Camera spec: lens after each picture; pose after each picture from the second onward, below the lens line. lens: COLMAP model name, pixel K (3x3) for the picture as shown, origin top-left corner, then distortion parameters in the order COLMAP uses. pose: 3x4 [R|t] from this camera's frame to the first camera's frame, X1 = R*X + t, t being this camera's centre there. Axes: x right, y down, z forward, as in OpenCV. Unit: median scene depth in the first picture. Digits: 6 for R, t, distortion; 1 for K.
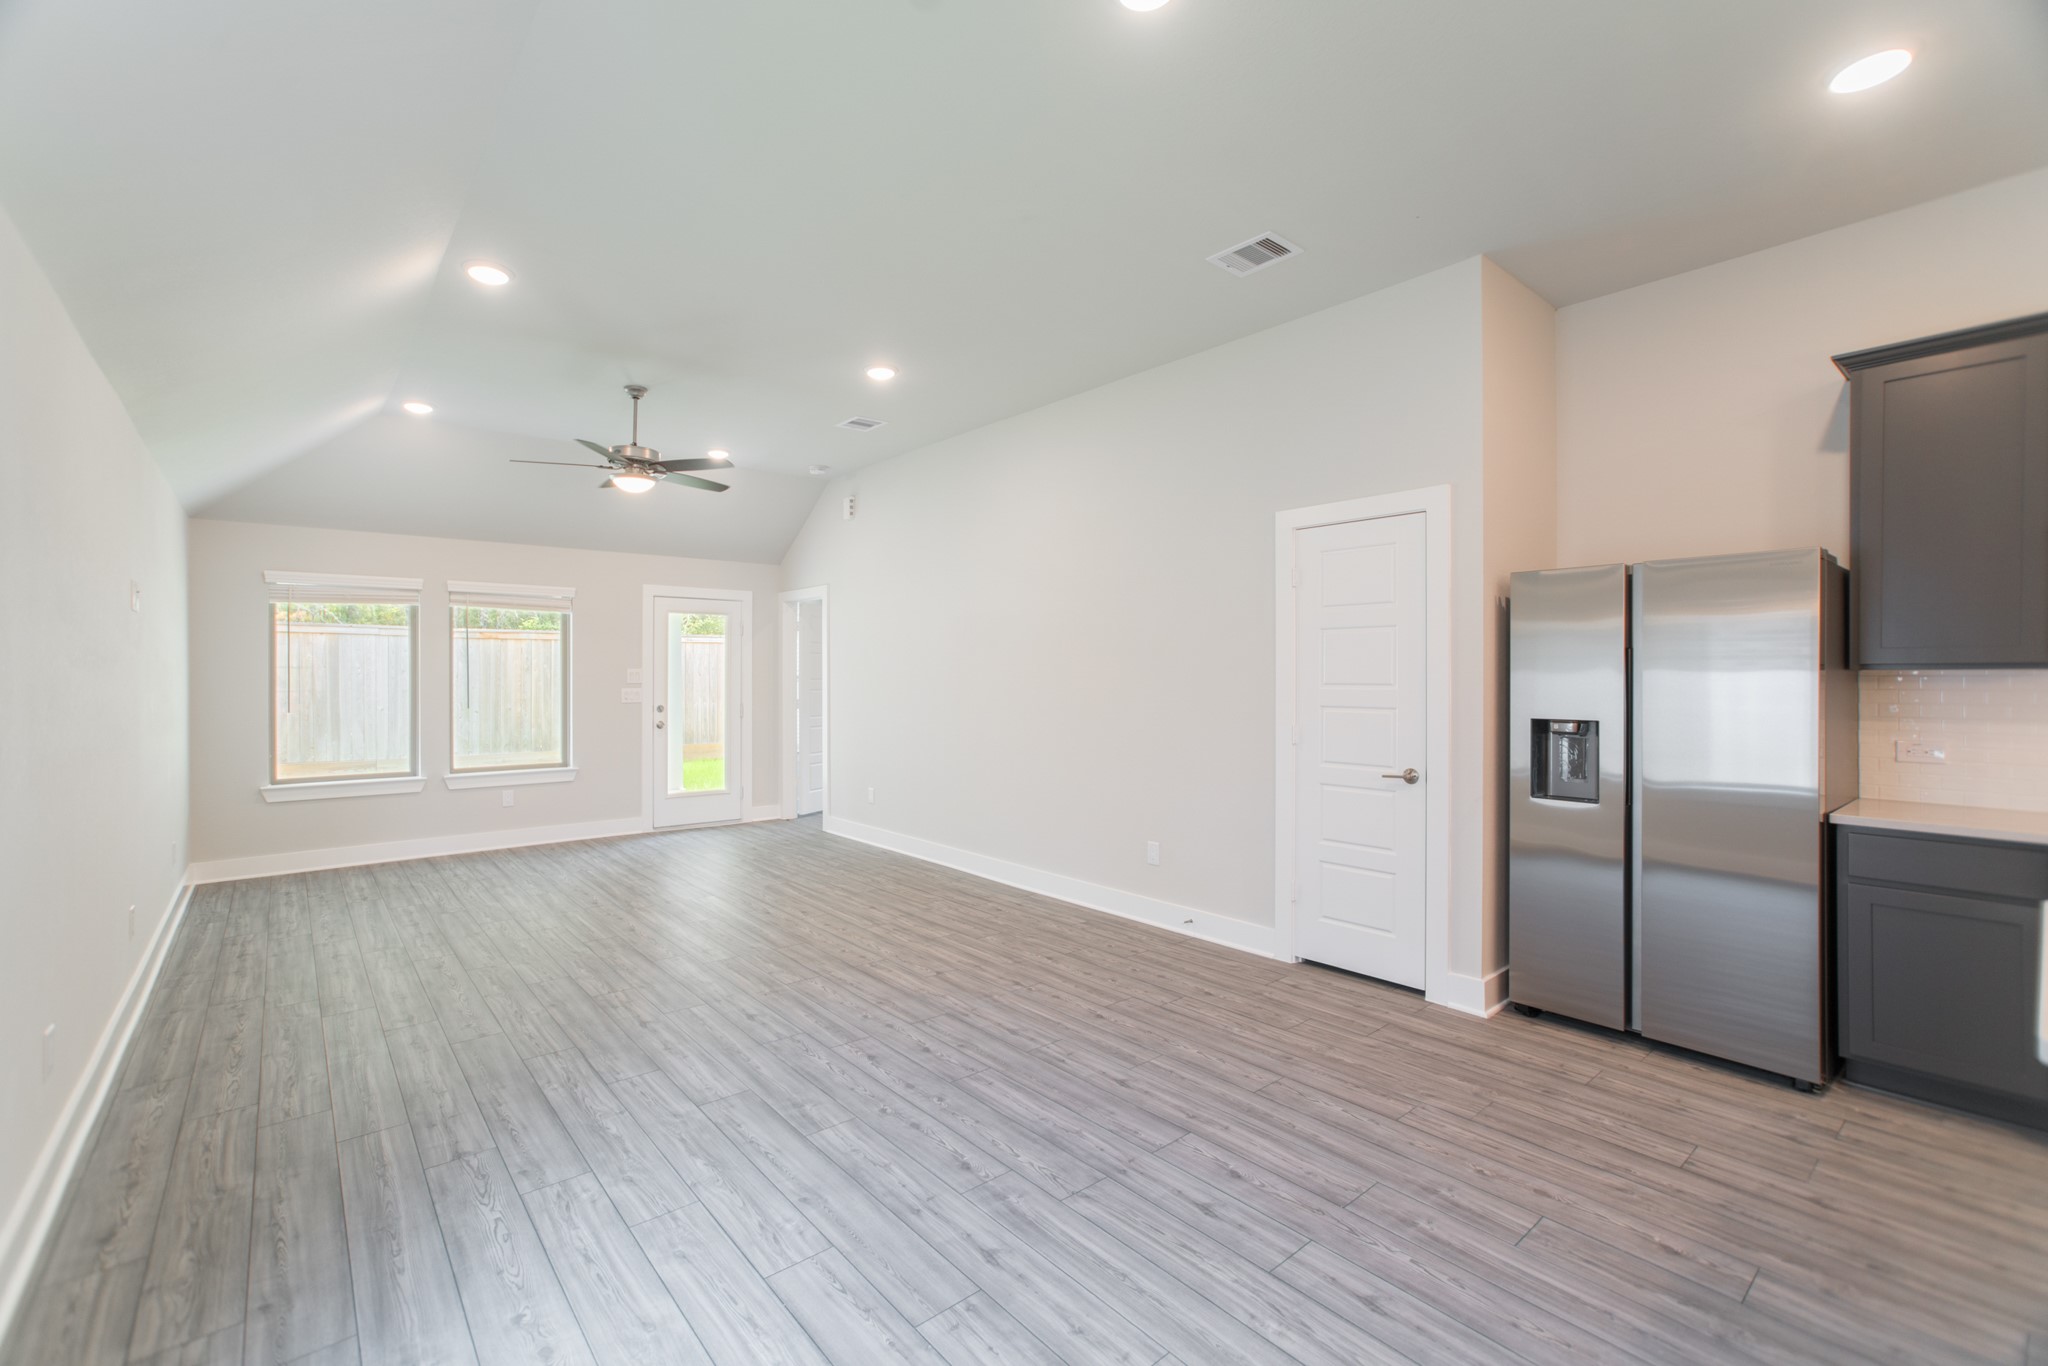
lens RADIAL K [[888.5, 0, 970.7], [0, 888.5, 665.2], [0, 0, 1]] dist [-0.016243, 0.010170]
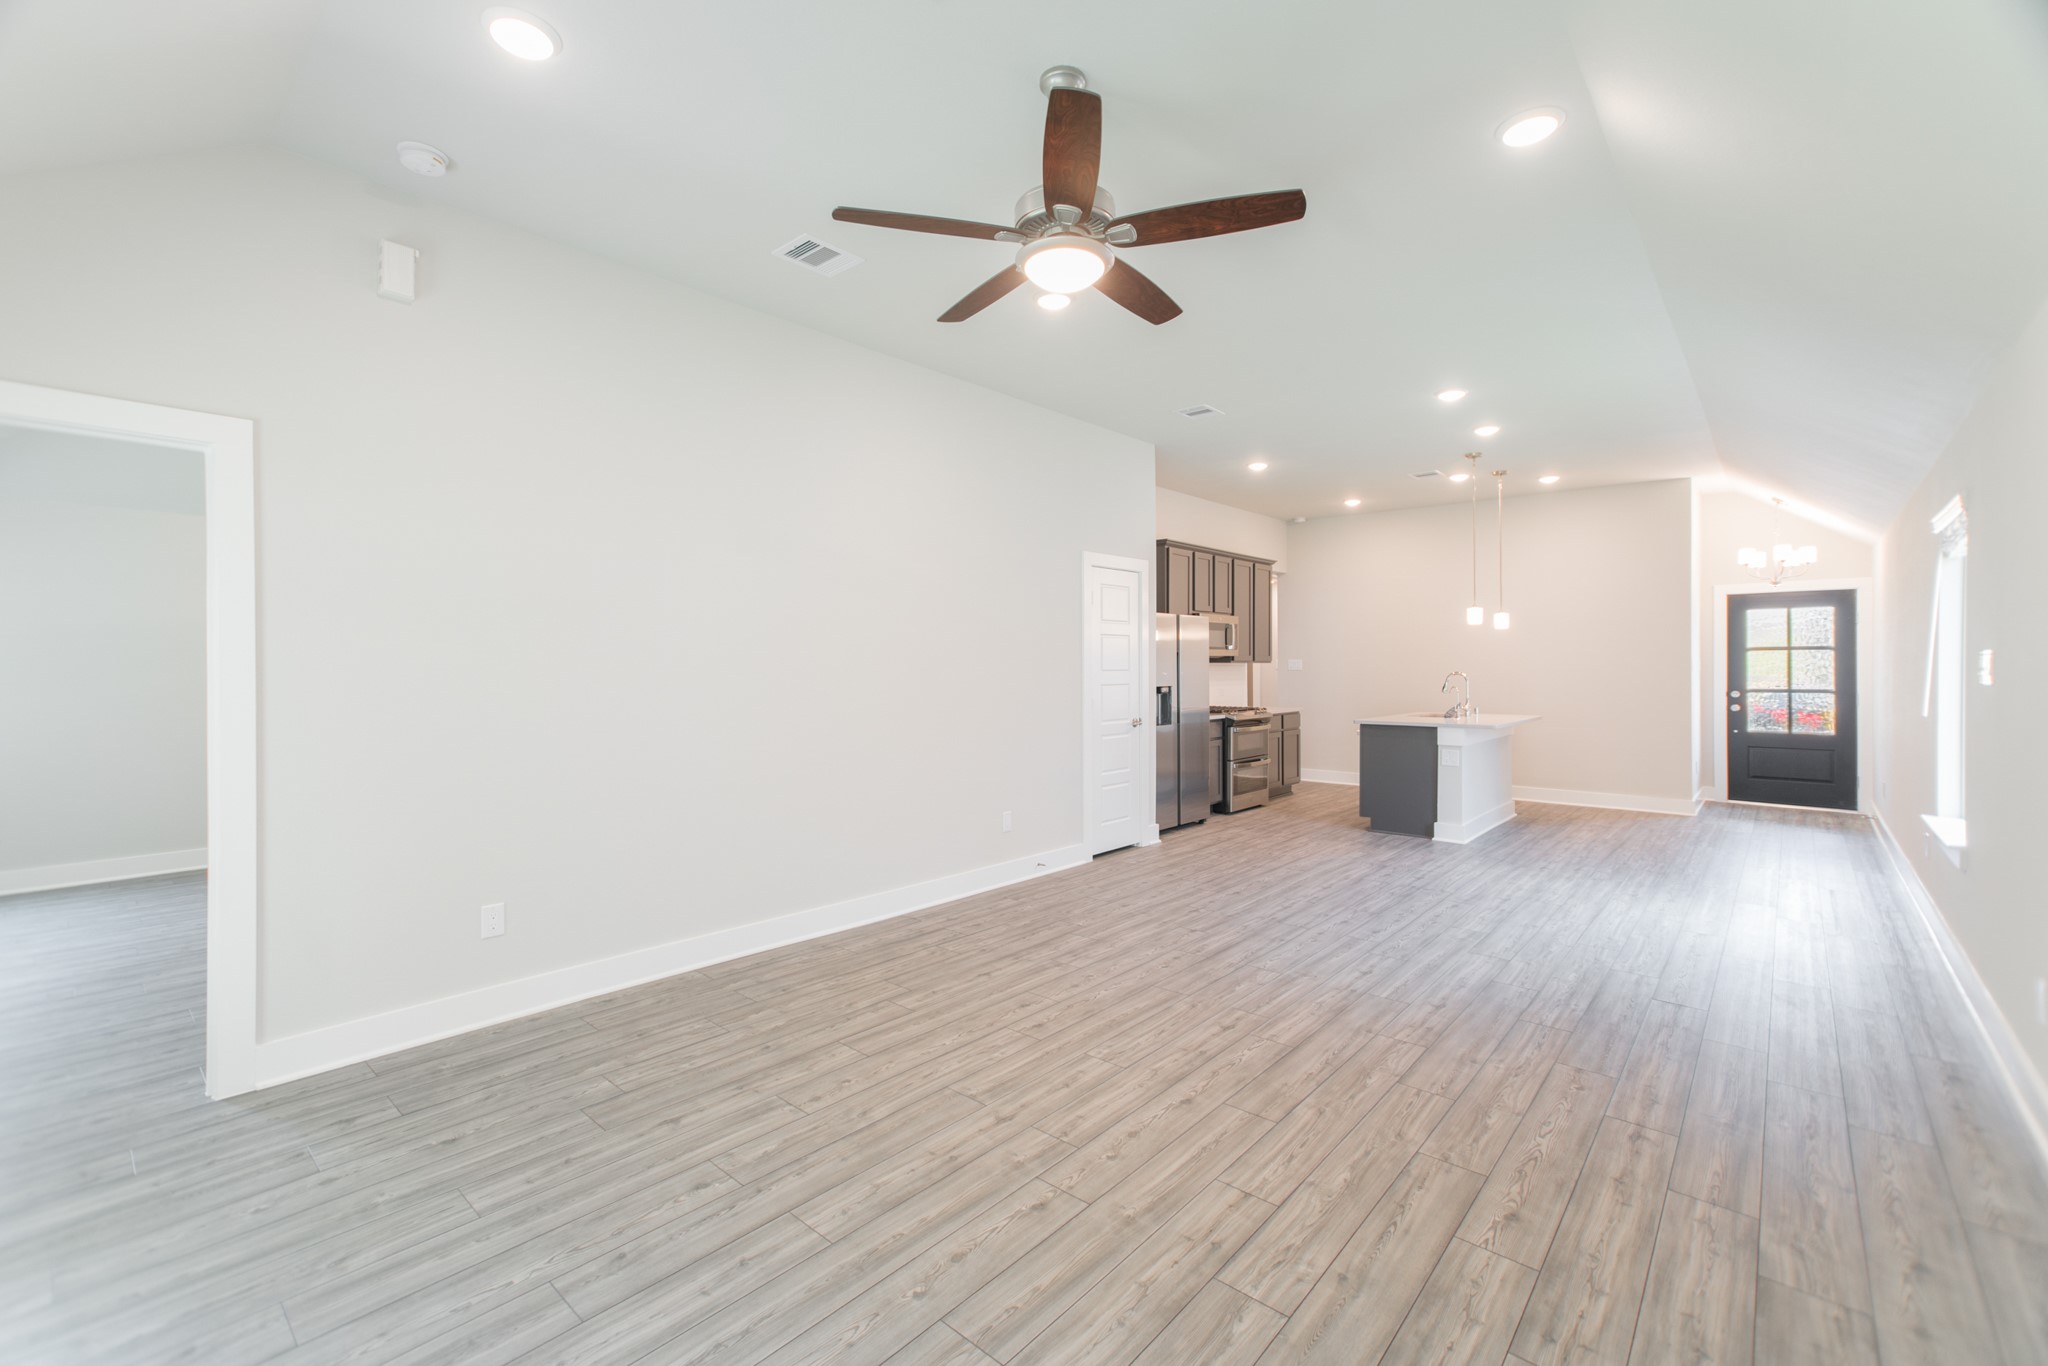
lens RADIAL K [[888.5, 0, 1040.4], [0, 888.5, 665.6], [0, 0, 1]] dist [-0.016243, 0.010170]
pose [[-0.206231, 0.006041, 0.978485, -1.116741], [-0.009416, 0.999922, -0.008158, 0.027633], [-0.978458, -0.010896, -0.206158, 1.466042]]
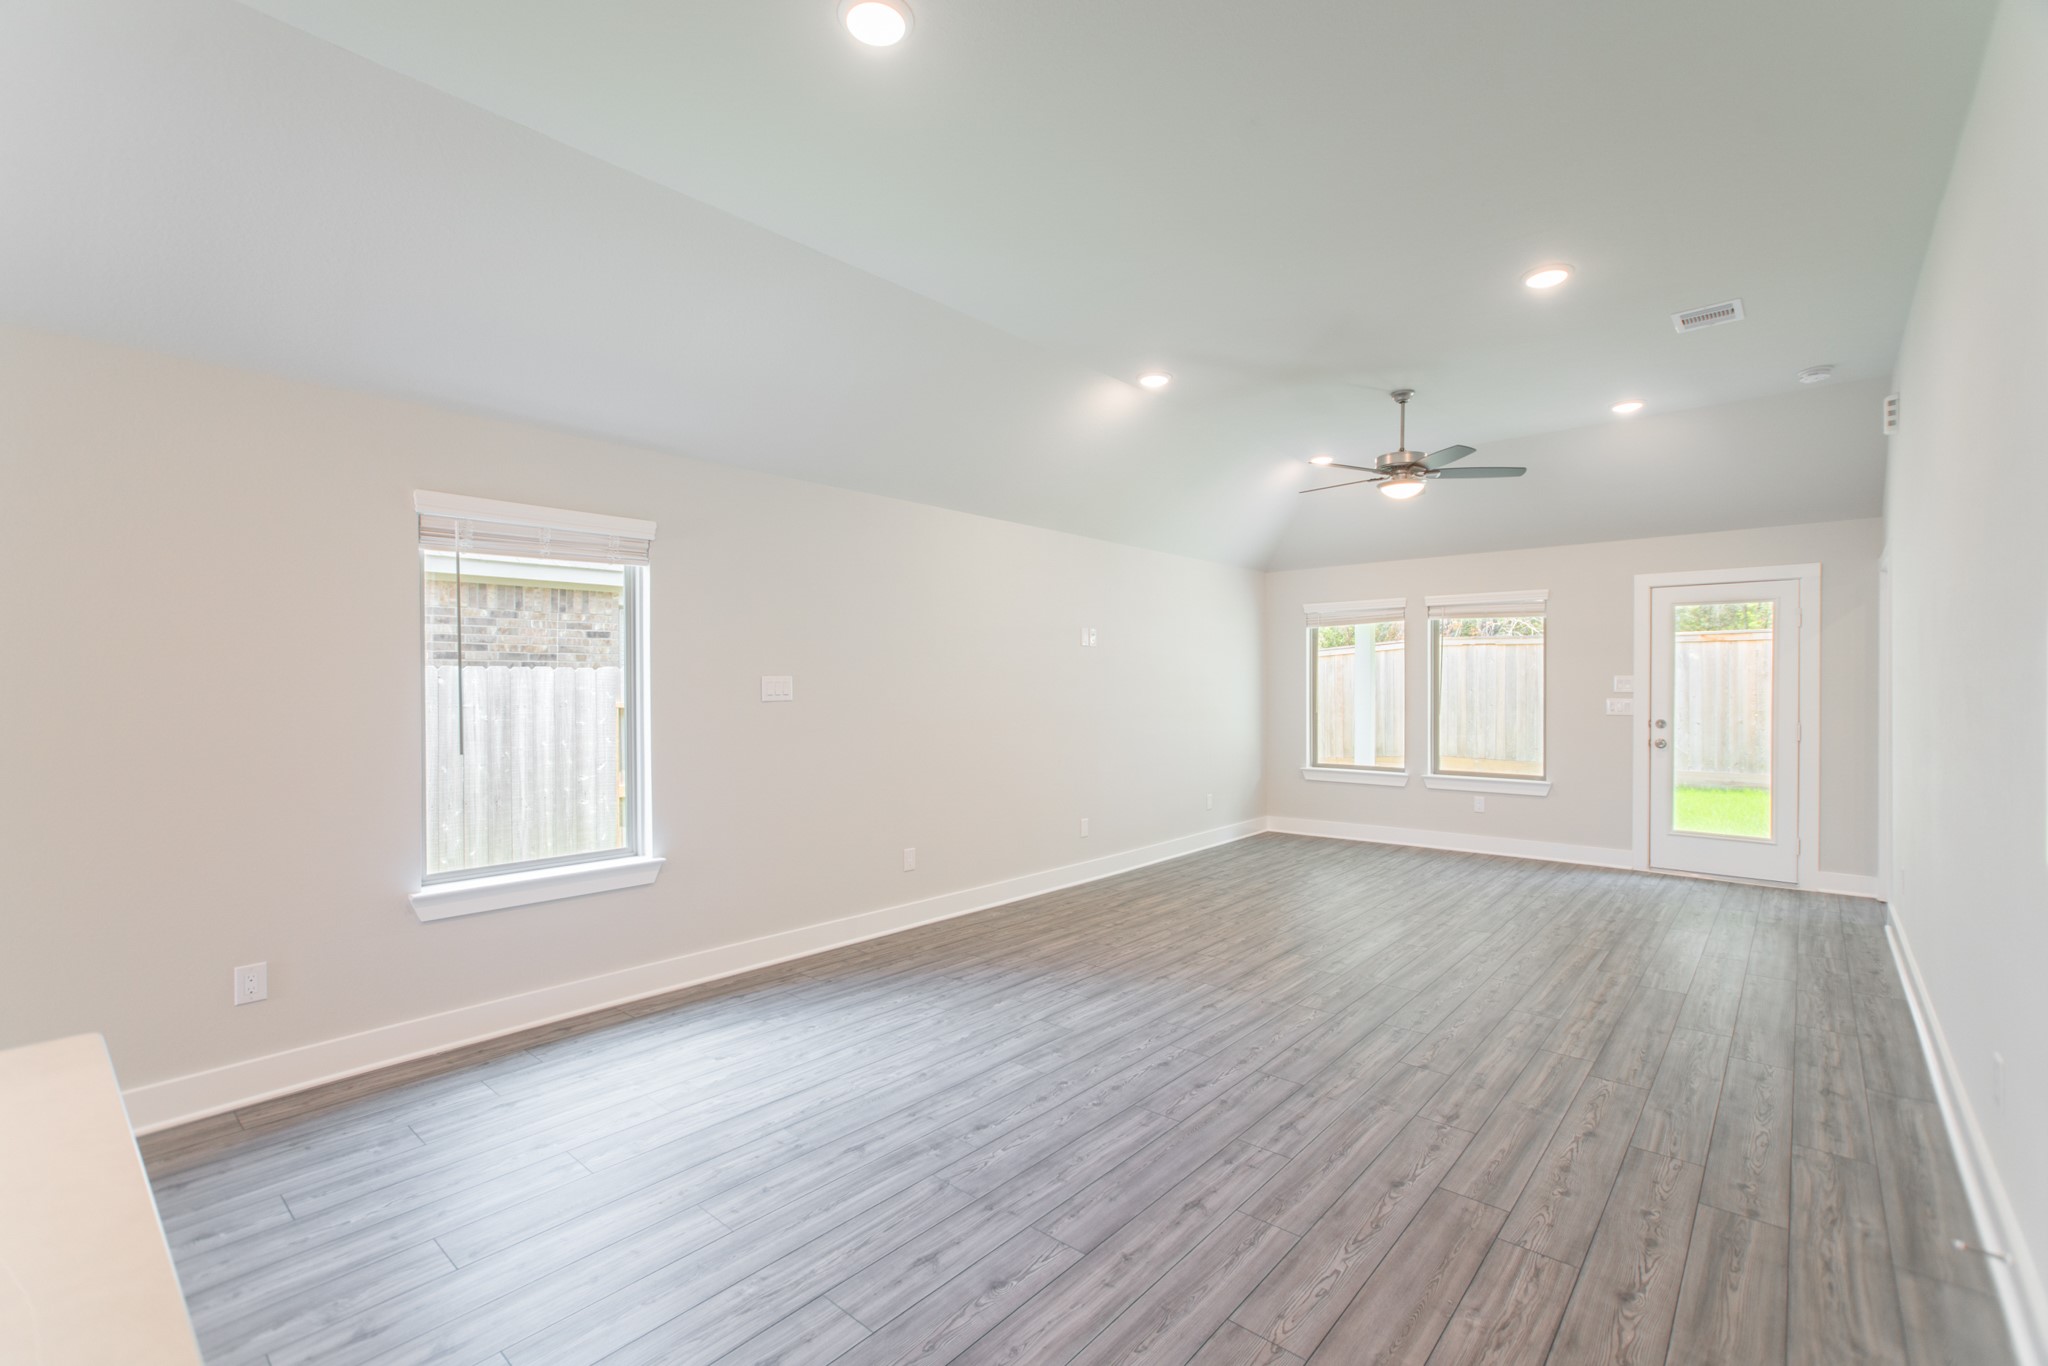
lens RADIAL K [[888.5, 0, 1022.0], [0, 888.5, 689.2], [0, 0, 1]] dist [-0.016243, 0.010170]
pose [[0.173347, 0.004205, -0.984852, 0.686867], [0.014531, 0.999871, 0.006826, 0.005338], [0.984754, -0.015494, 0.173264, 0.542064]]
